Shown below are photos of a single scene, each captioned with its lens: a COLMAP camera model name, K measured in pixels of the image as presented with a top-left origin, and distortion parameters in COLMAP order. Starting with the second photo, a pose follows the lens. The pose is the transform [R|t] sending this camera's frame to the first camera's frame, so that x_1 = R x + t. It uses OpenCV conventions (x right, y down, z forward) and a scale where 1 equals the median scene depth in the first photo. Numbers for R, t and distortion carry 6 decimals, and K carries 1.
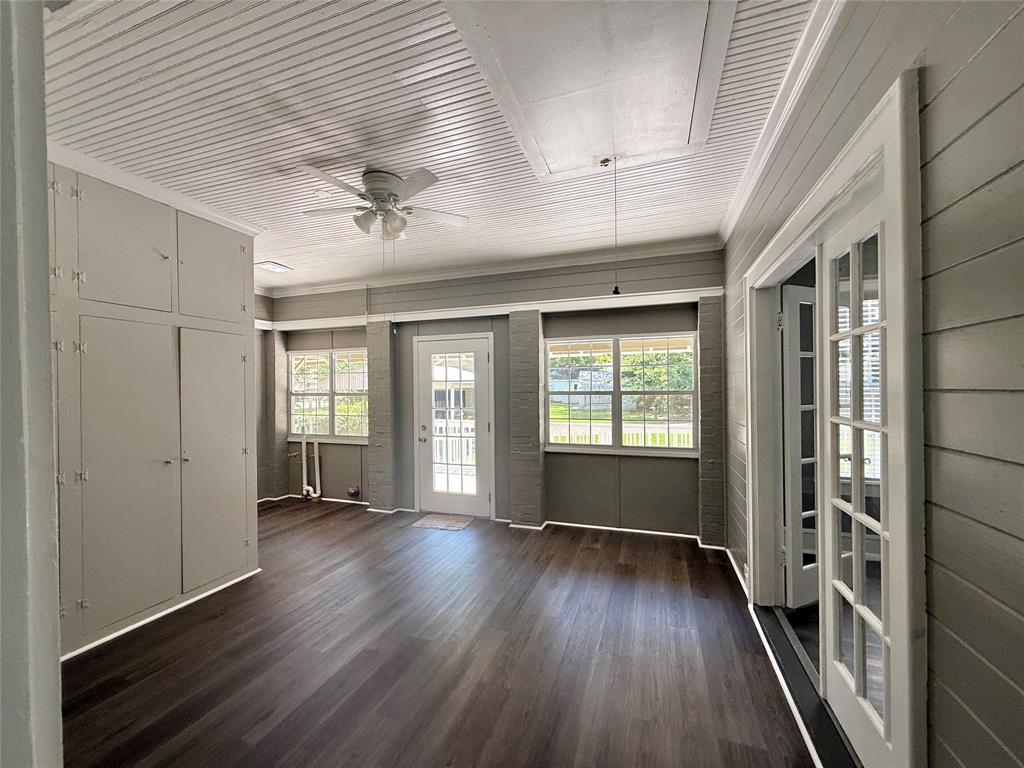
lens RADIAL K [[407.6, 0, 512.2], [0, 407.6, 392.1], [0, 0, 1]] dist [0.000429, 0.000928]
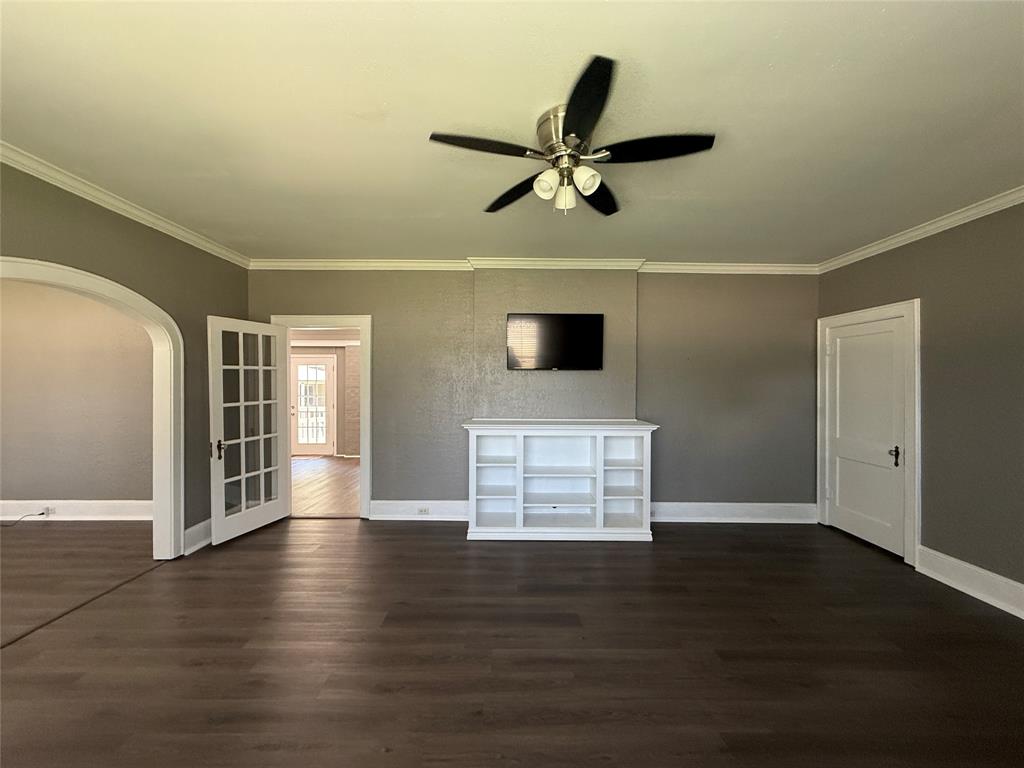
lens RADIAL K [[407.6, 0, 512.4], [0, 407.6, 383.4], [0, 0, 1]] dist [0.000429, 0.000928]
pose [[0.946196, 0.010690, 0.323418, 0.123702], [-0.007422, 0.999908, -0.011336, -0.001430], [-0.323510, 0.008326, 0.946188, -1.132077]]
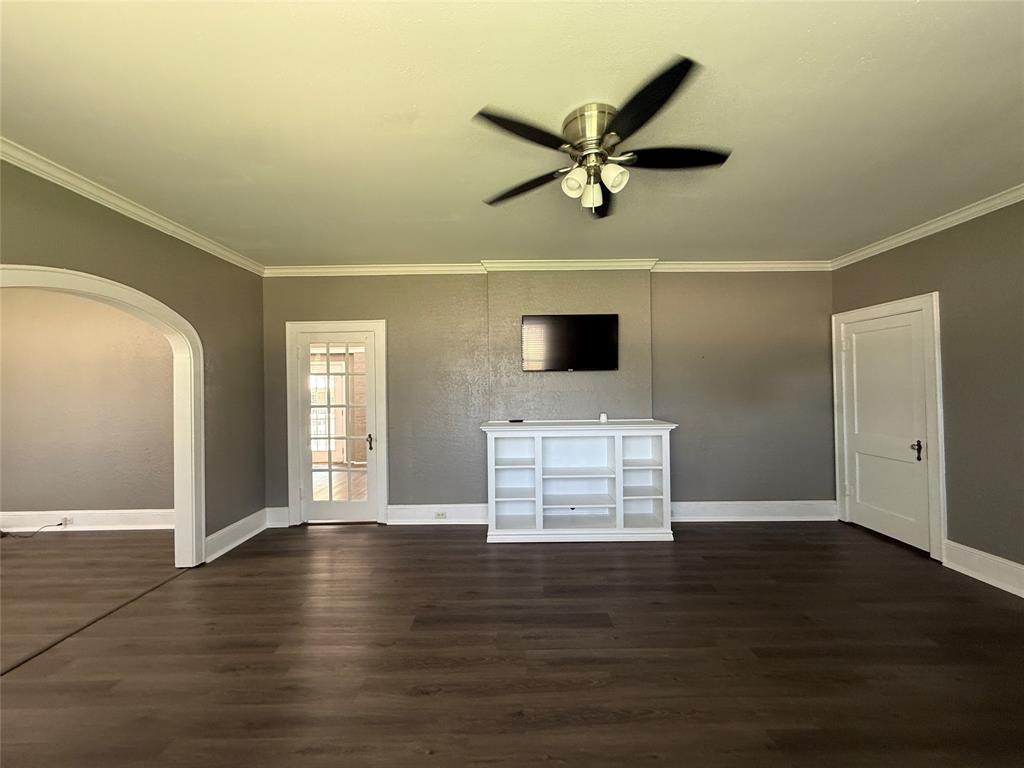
lens RADIAL K [[407.6, 0, 511.2], [0, 407.6, 385.0], [0, 0, 1]] dist [0.000429, 0.000928]
pose [[0.947769, -0.004597, 0.318923, 0.088241], [0.011350, 0.999749, -0.019321, 0.005734], [-0.318754, 0.021932, 0.947584, -1.119673]]
